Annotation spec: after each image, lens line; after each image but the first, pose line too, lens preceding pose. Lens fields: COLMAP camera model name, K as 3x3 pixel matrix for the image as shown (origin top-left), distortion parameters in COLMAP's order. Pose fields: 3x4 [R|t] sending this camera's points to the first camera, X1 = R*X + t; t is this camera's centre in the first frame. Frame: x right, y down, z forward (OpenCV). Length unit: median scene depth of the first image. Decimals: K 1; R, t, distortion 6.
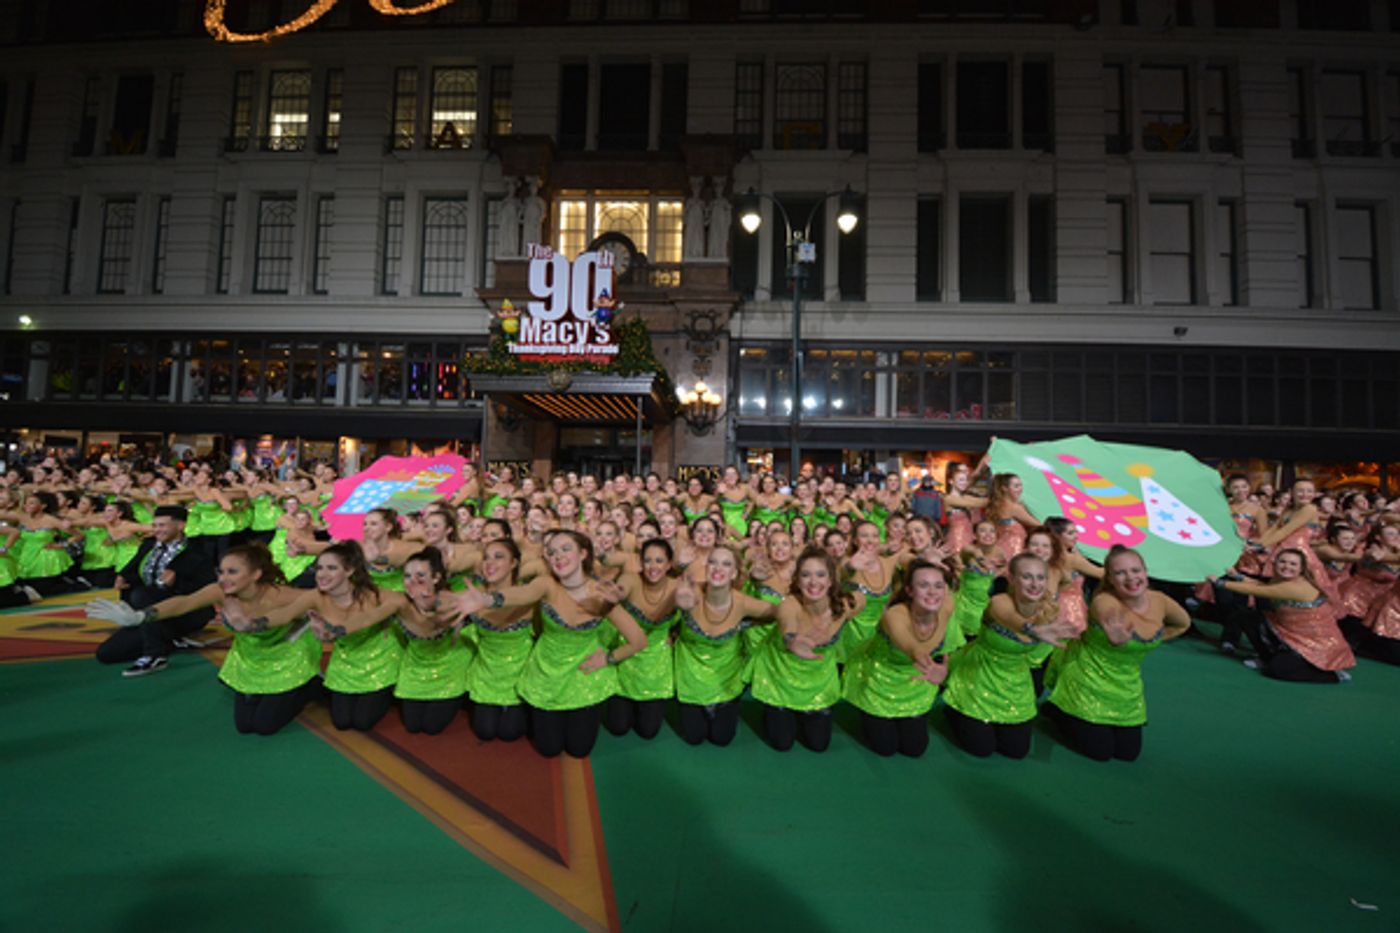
lens RADIAL K [[610.5, 0, 702.8], [0, 610.5, 465.8], [0, 0, 1]] dist [0.020228, -0.027093]
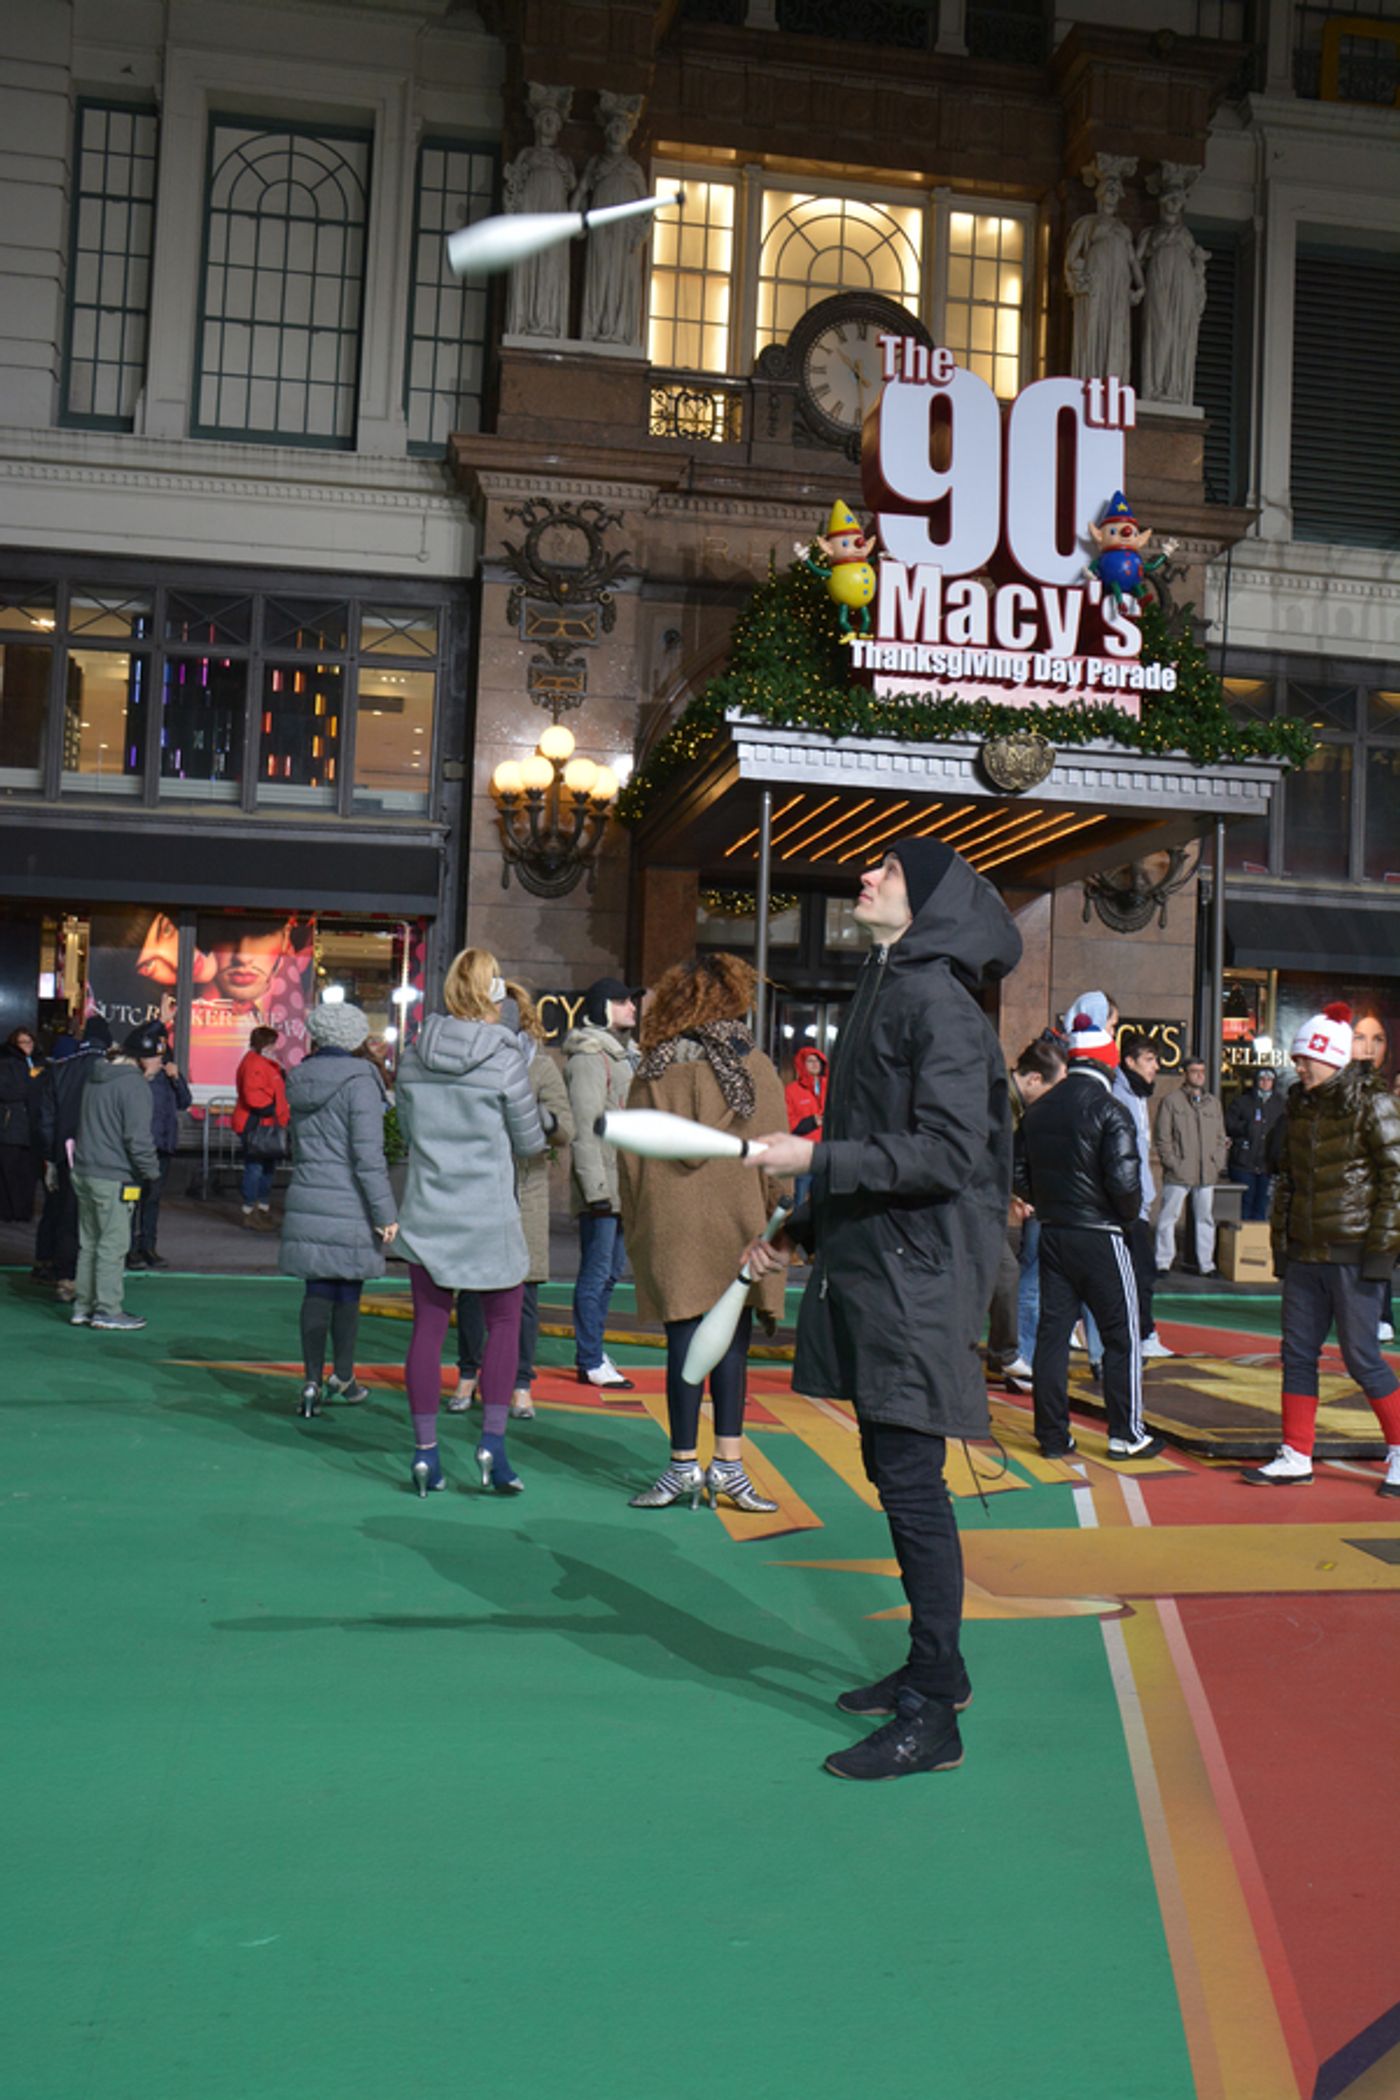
lens RADIAL K [[1941.7, 0, 700.0], [0, 1941.7, 1050.0], [0, 0, 1]] dist [-0.128406, 0.205641]
pose [[0.978455, 0.018243, 0.205653, -0.430402], [-0.025001, 0.999228, 0.030311, -0.009117], [-0.204942, -0.034800, 0.978155, 0.011706]]
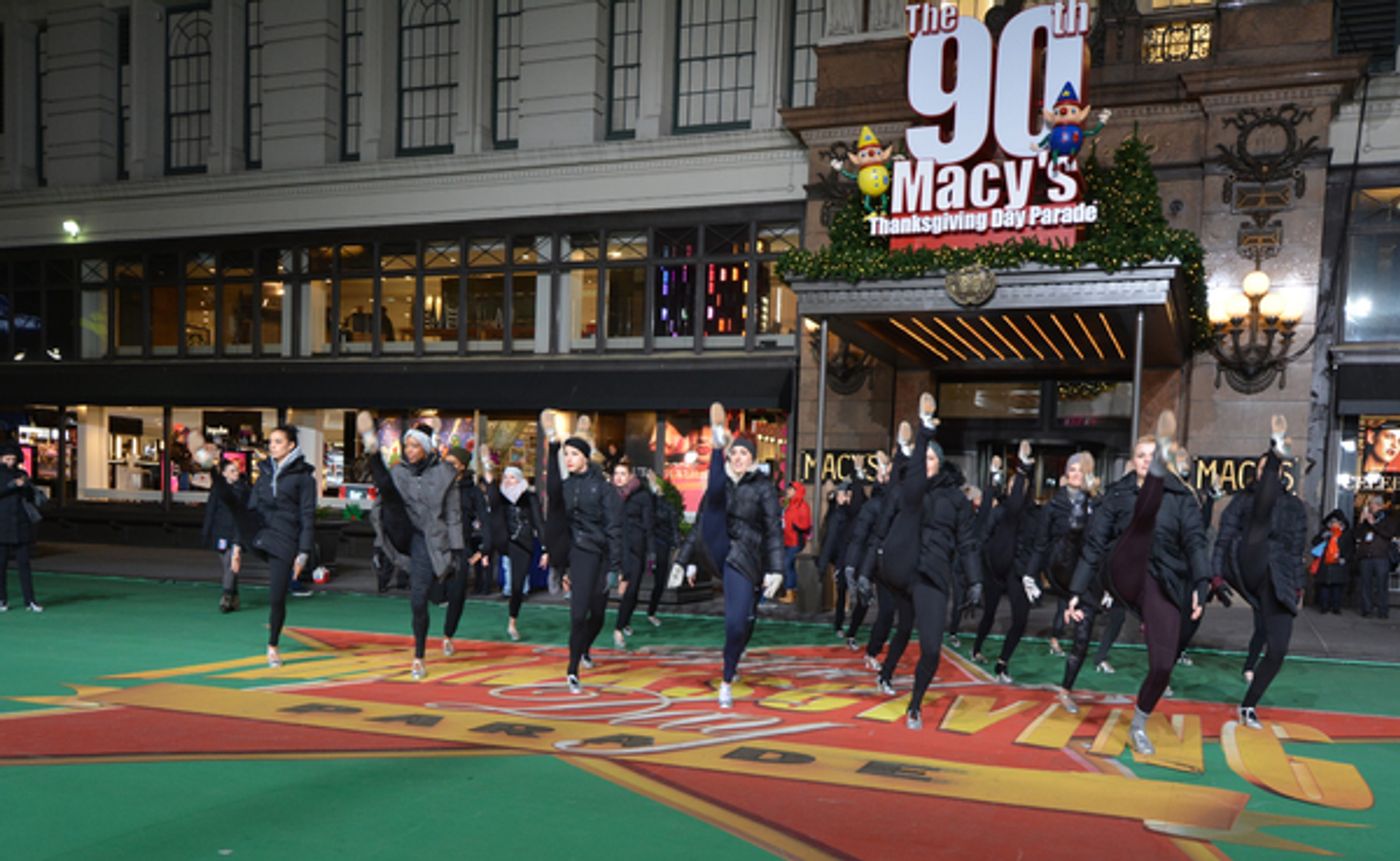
lens RADIAL K [[1250.9, 0, 728.7], [0, 1250.9, 589.0], [0, 0, 1]] dist [0.027766, -0.015383]
pose [[0.943299, 0.027958, -0.330765, -0.054488], [0.006062, 0.994830, 0.101377, 0.000172], [0.331889, -0.097634, 0.938252, -0.029815]]
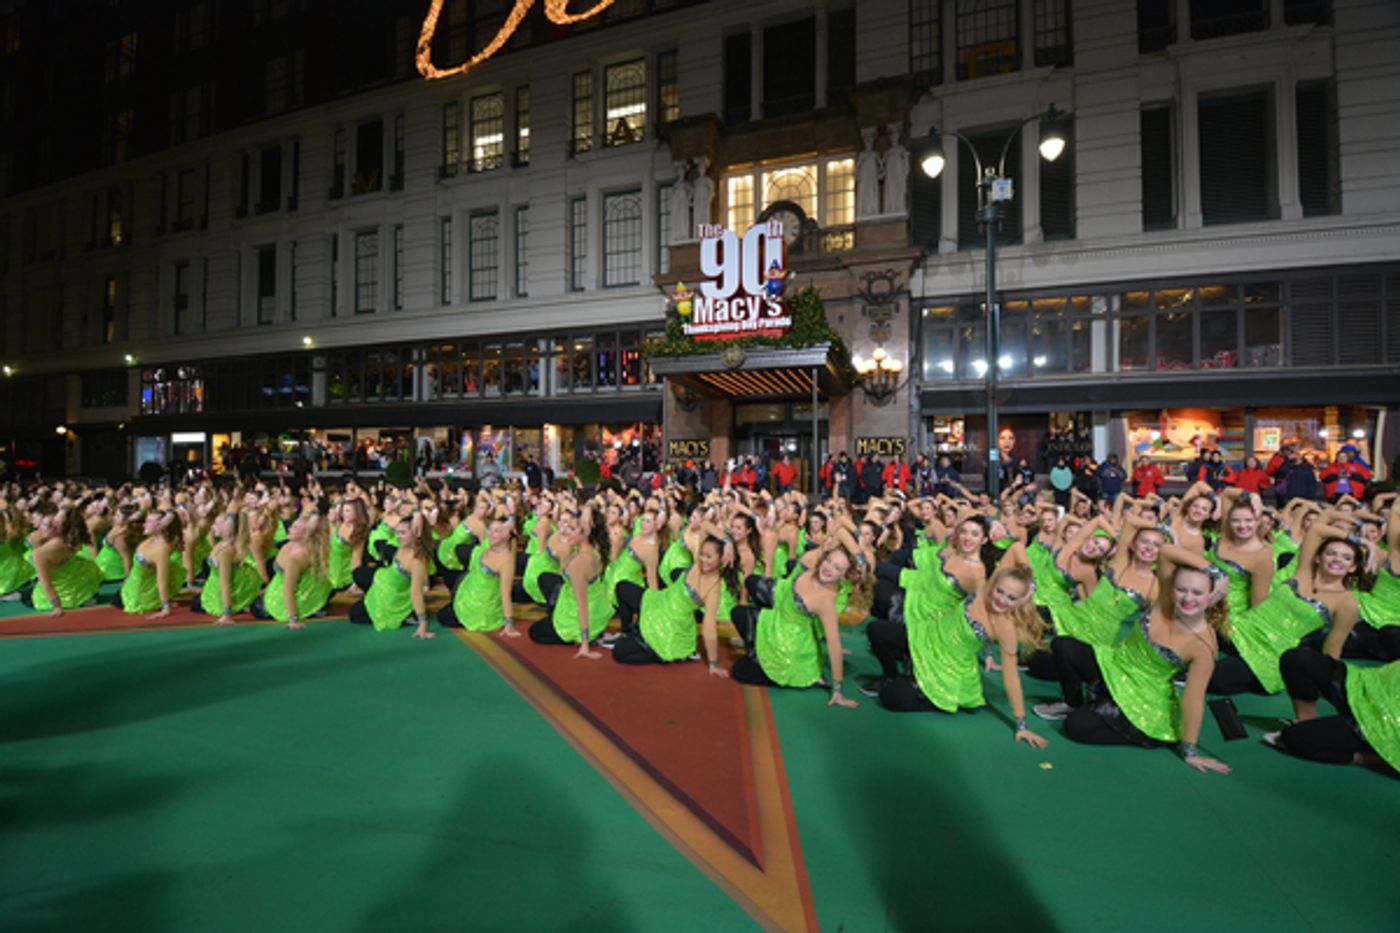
lens RADIAL K [[610.5, 0, 702.8], [0, 610.5, 465.8], [0, 0, 1]] dist [0.020228, -0.027093]
pose [[0.959121, -0.026332, -0.281769, -0.003135], [0.037588, 0.998694, 0.034616, 0.000502], [0.280489, -0.043792, 0.958858, 0.011822]]
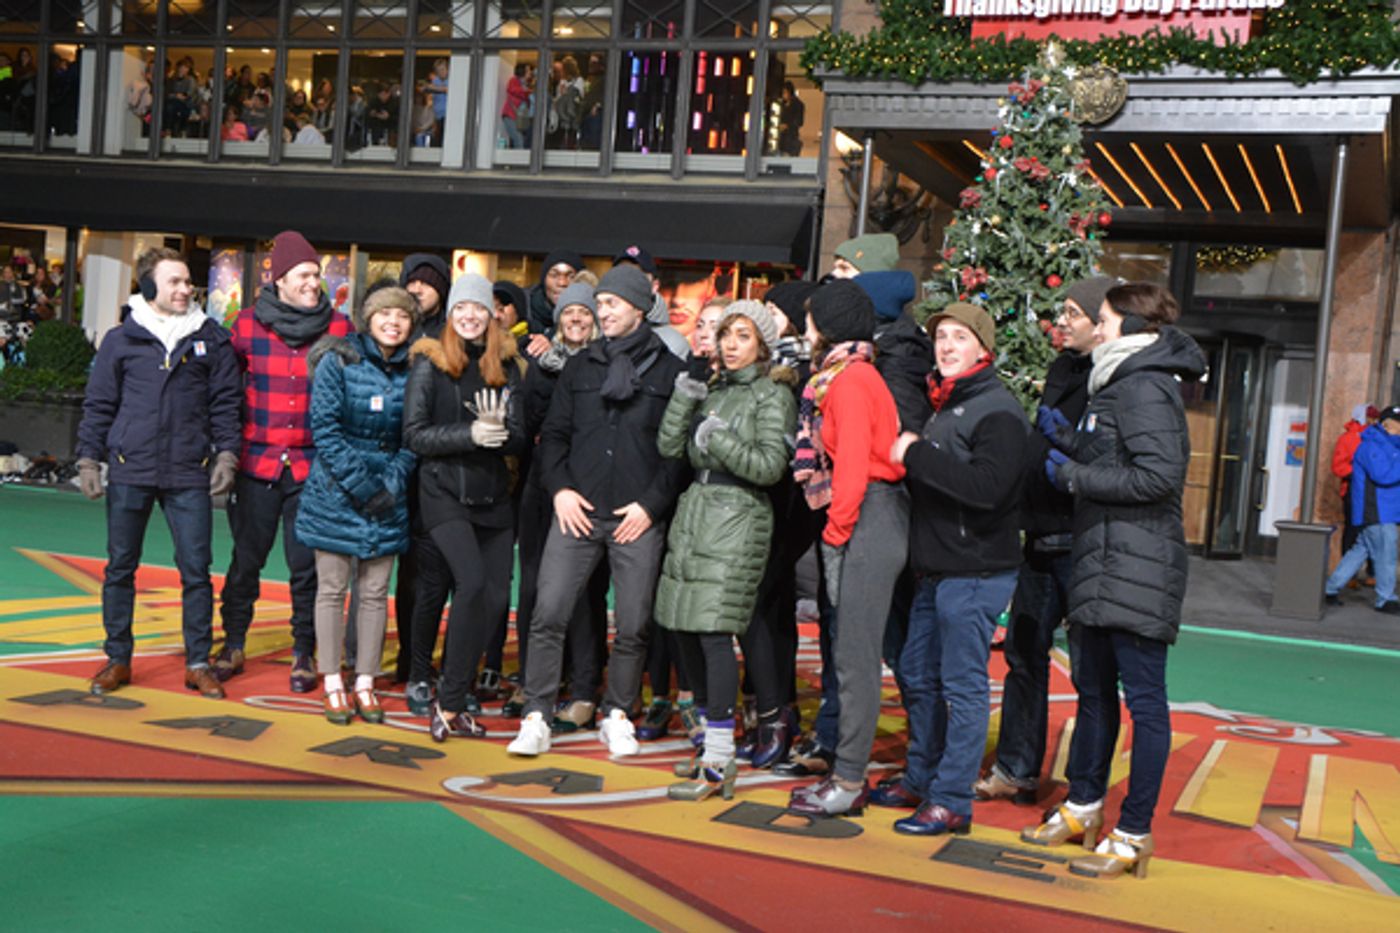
lens RADIAL K [[1749.0, 0, 684.9], [0, 1749.0, 482.9], [0, 0, 1]] dist [0.001383, 0.356217]
pose [[0.938955, 0.068822, -0.337085, -0.073203], [-0.042220, 0.995432, 0.085631, -0.001218], [0.341439, -0.066172, 0.937572, 0.004220]]
